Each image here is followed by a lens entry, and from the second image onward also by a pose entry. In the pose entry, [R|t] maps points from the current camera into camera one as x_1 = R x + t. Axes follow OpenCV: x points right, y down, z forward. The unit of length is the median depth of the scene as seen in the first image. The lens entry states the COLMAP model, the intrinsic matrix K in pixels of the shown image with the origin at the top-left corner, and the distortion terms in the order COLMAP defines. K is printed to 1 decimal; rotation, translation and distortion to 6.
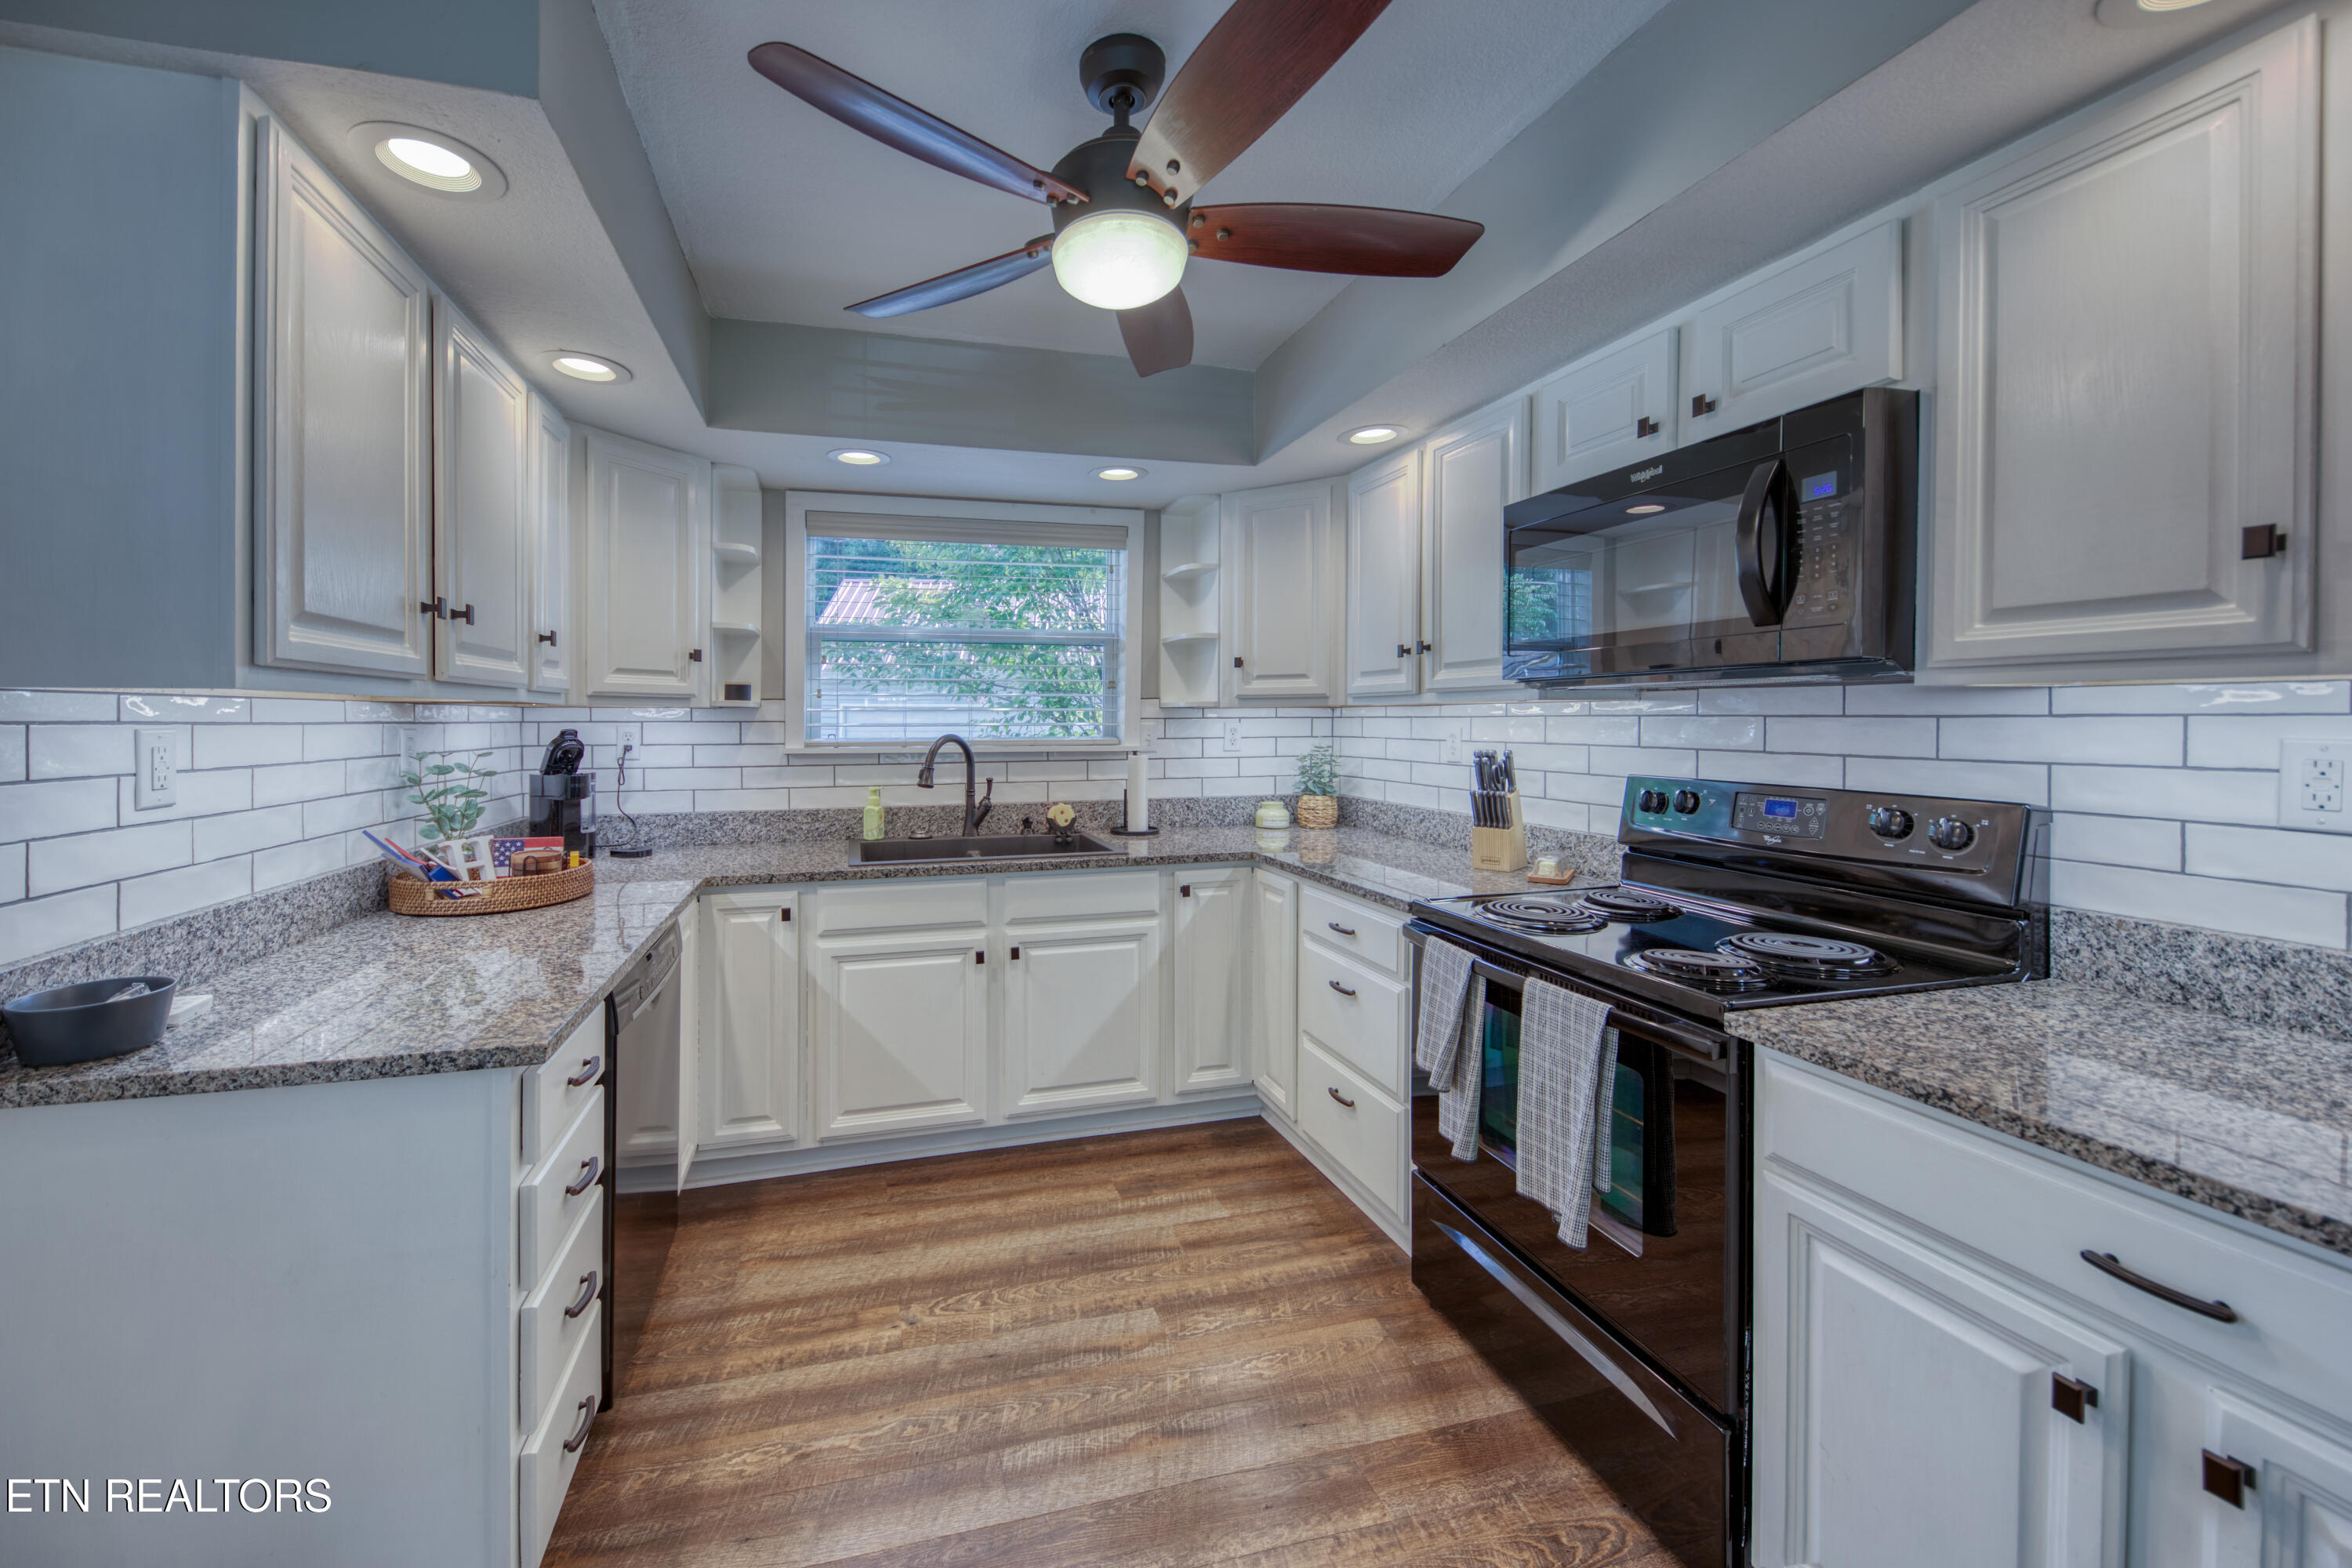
lens RADIAL K [[843.4, 0, 1162.6], [0, 843.4, 742.6], [0, 0, 1]] dist [0.000228, -0.000012]
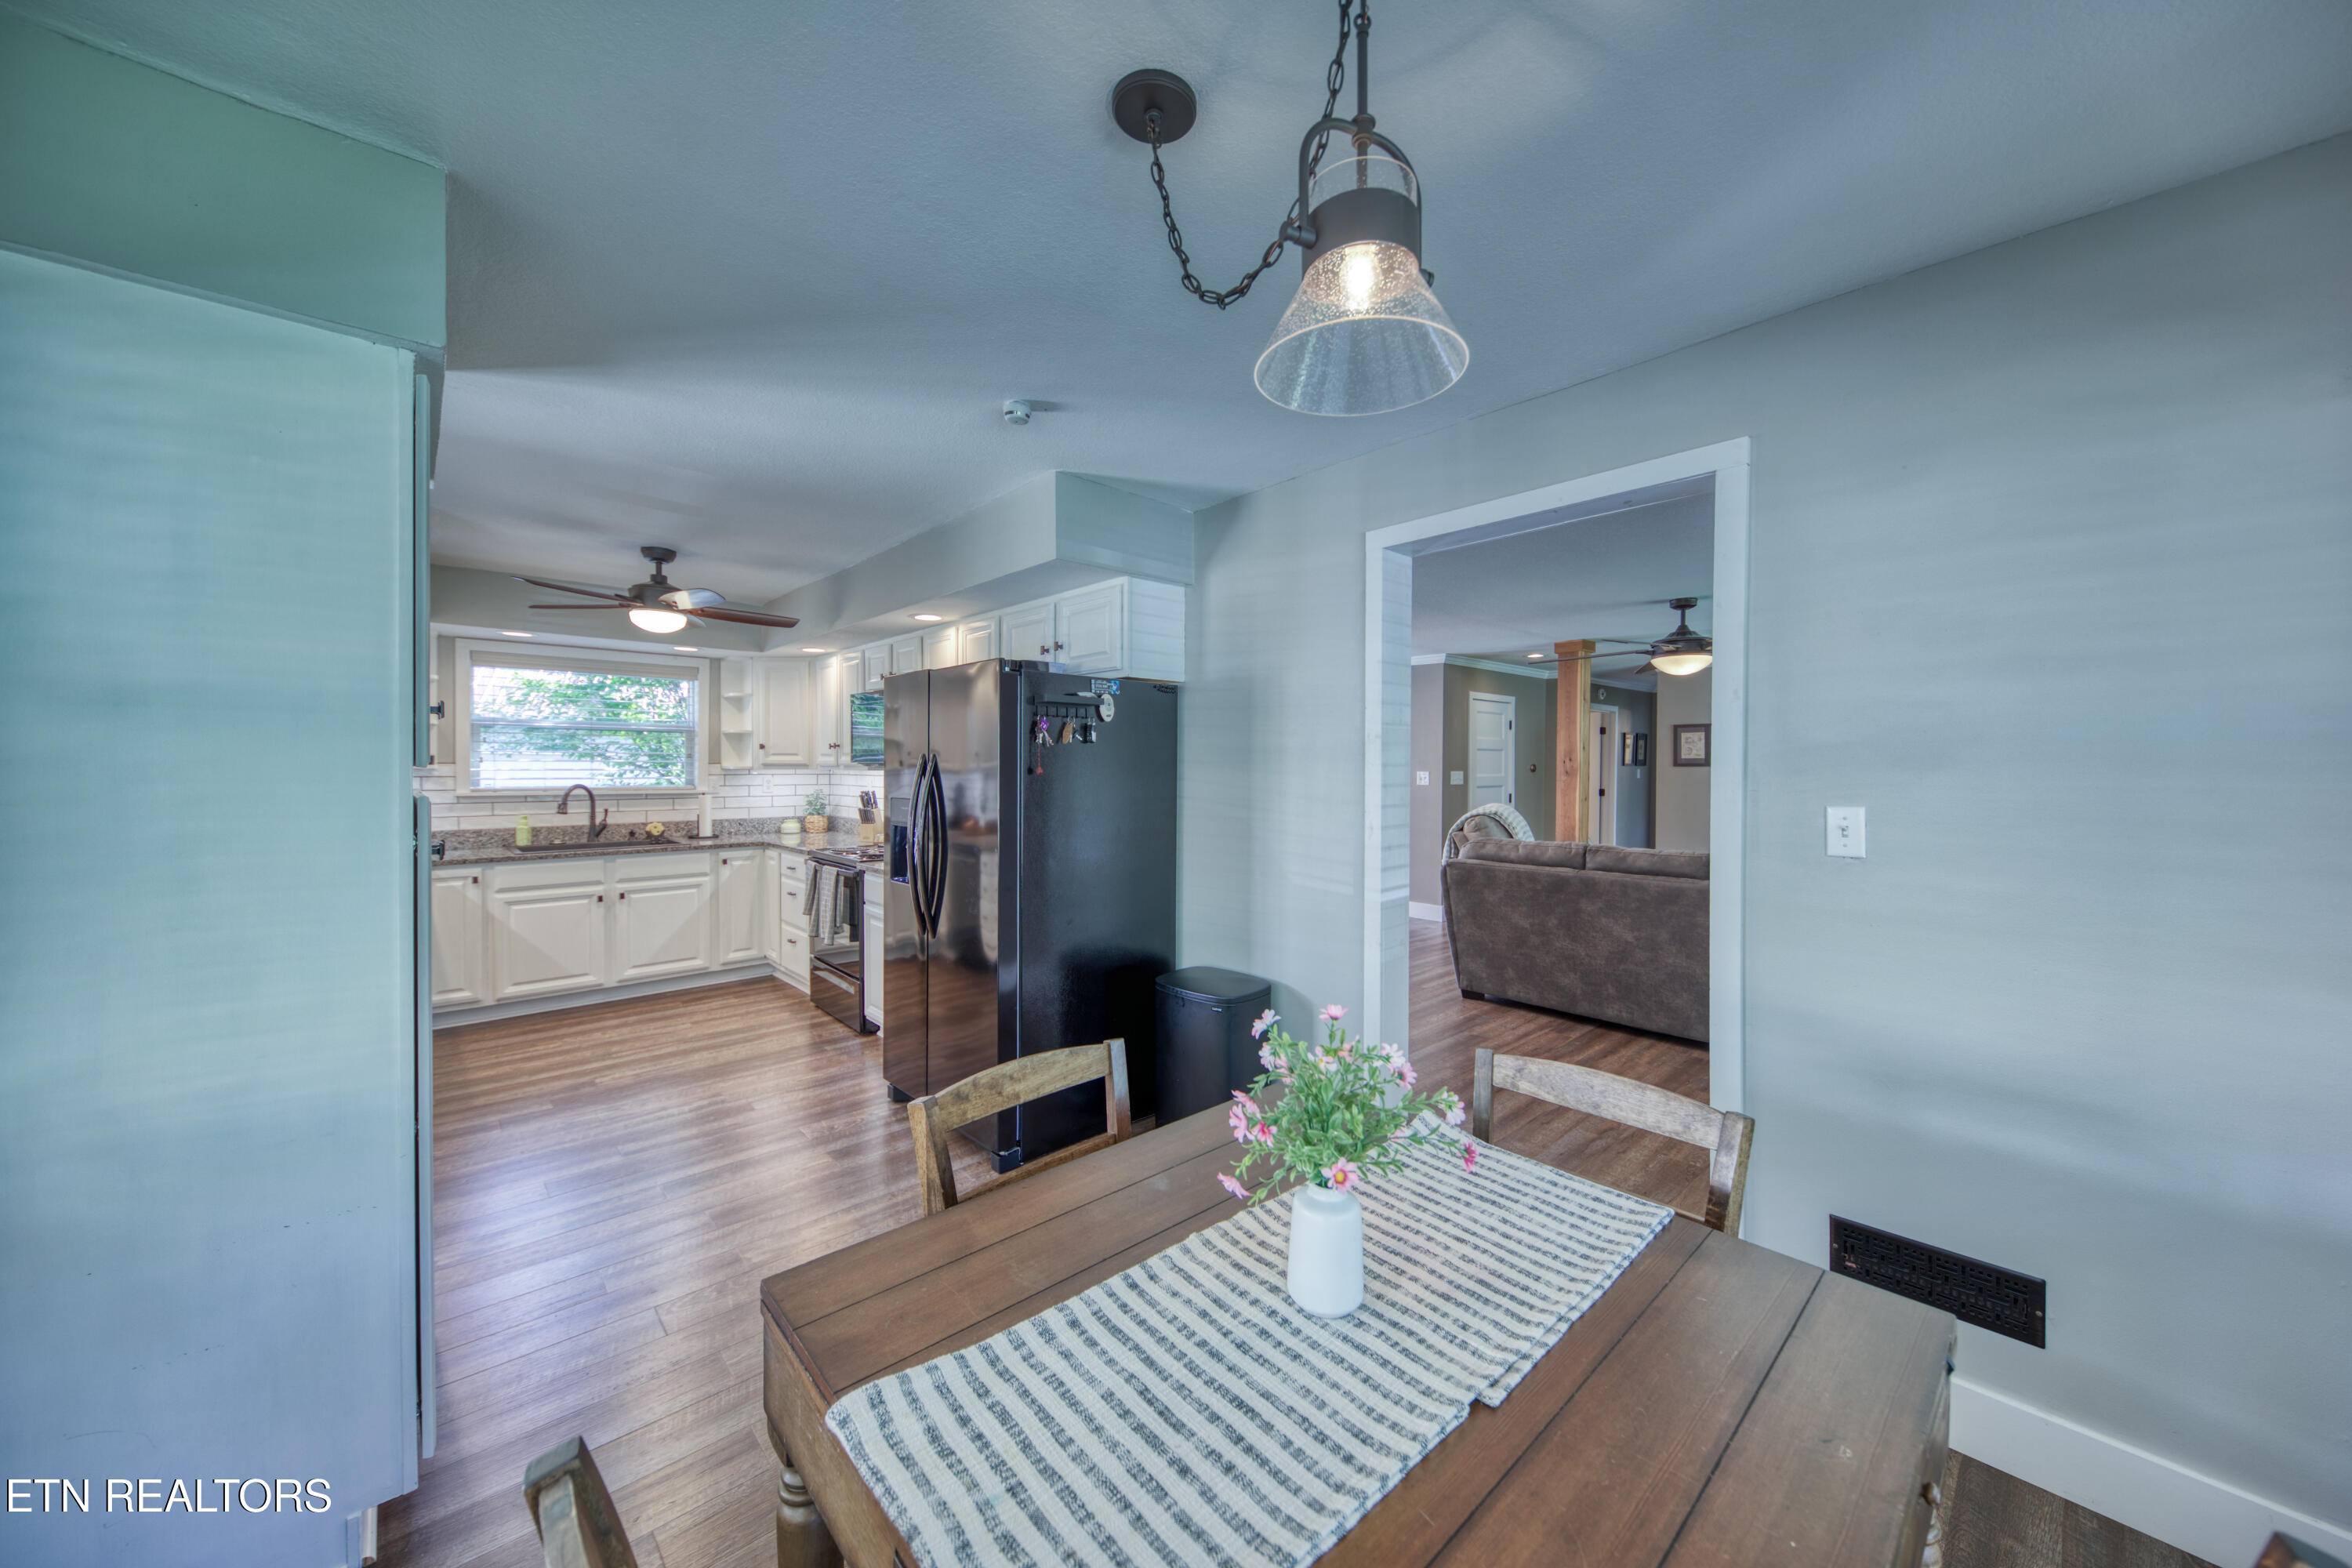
lens RADIAL K [[830.7, 0, 1220.2], [0, 830.7, 784.7], [0, 0, 1]] dist [0.000760, 0.000006]
pose [[0.908073, -0.003876, 0.418795, 0.254680], [0.005605, 0.999980, -0.002900, 0.004014], [-0.418775, 0.004981, 0.908076, -1.218056]]
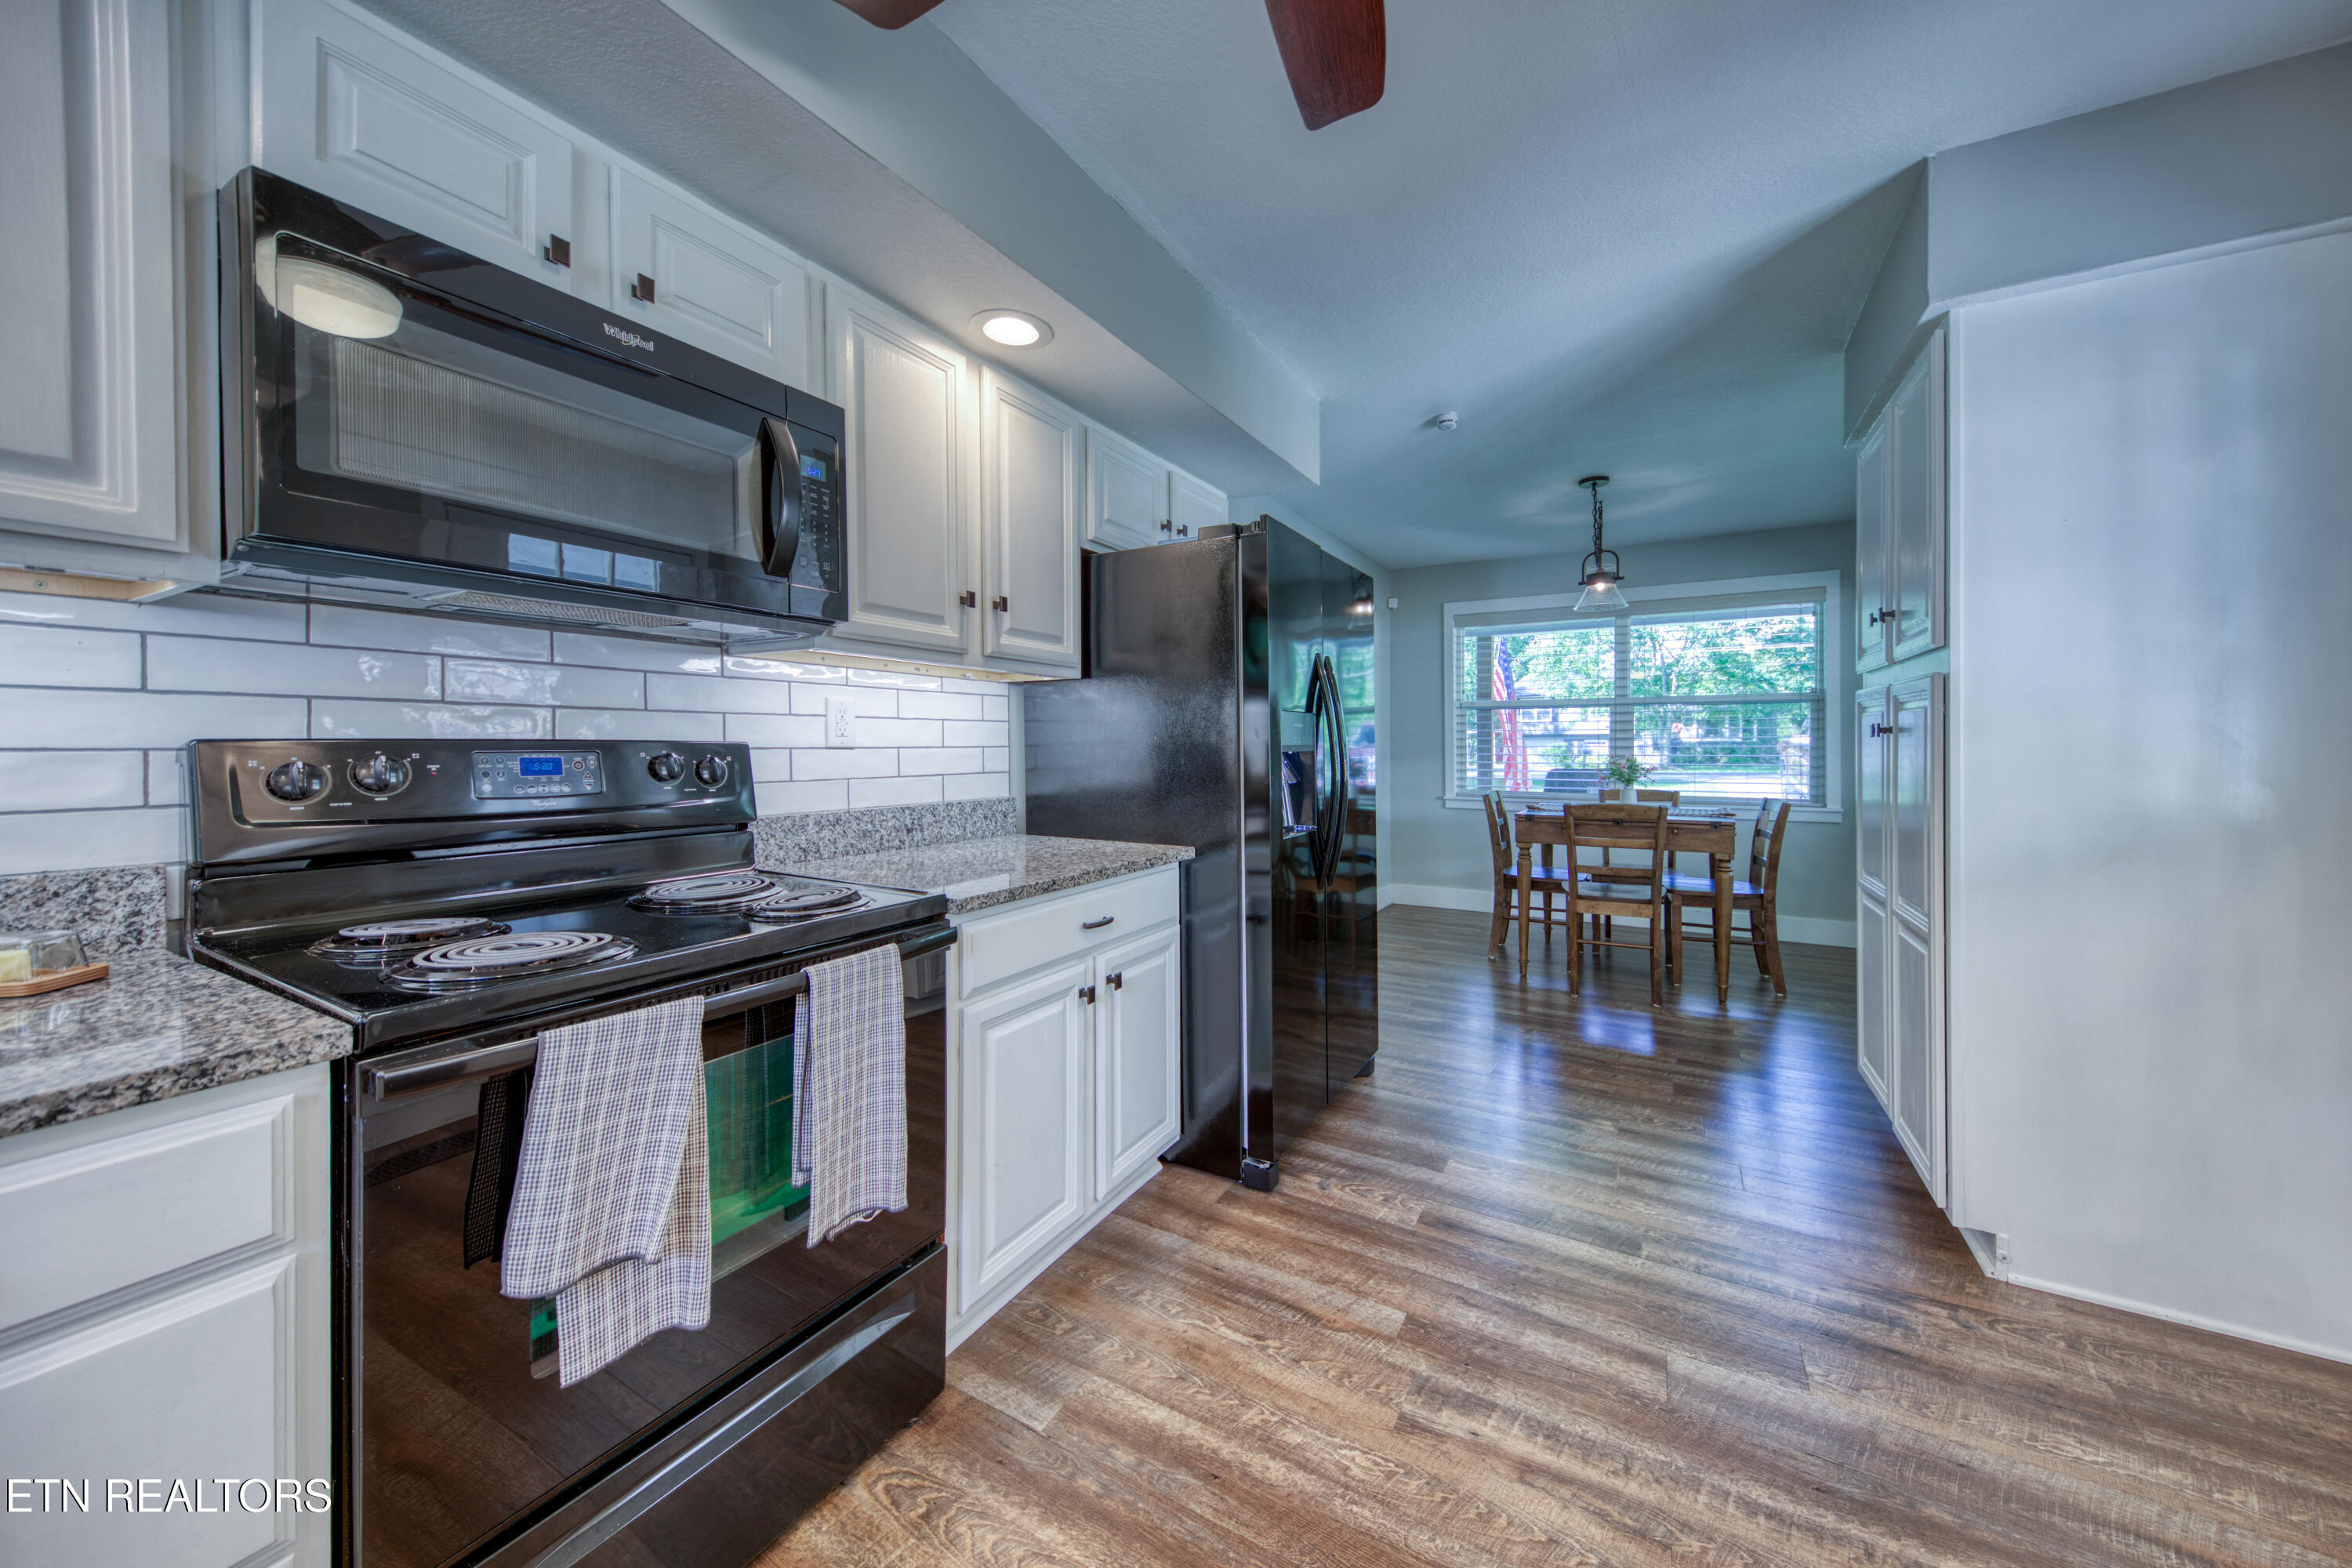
lens RADIAL K [[843.4, 0, 1162.6], [0, 843.4, 742.6], [0, 0, 1]] dist [0.000228, -0.000012]
pose [[-0.645814, 0.001010, 0.763494, -0.224871], [0.015283, 0.999816, 0.011604, 0.037044], [-0.763342, 0.019162, -0.645710, 0.736578]]
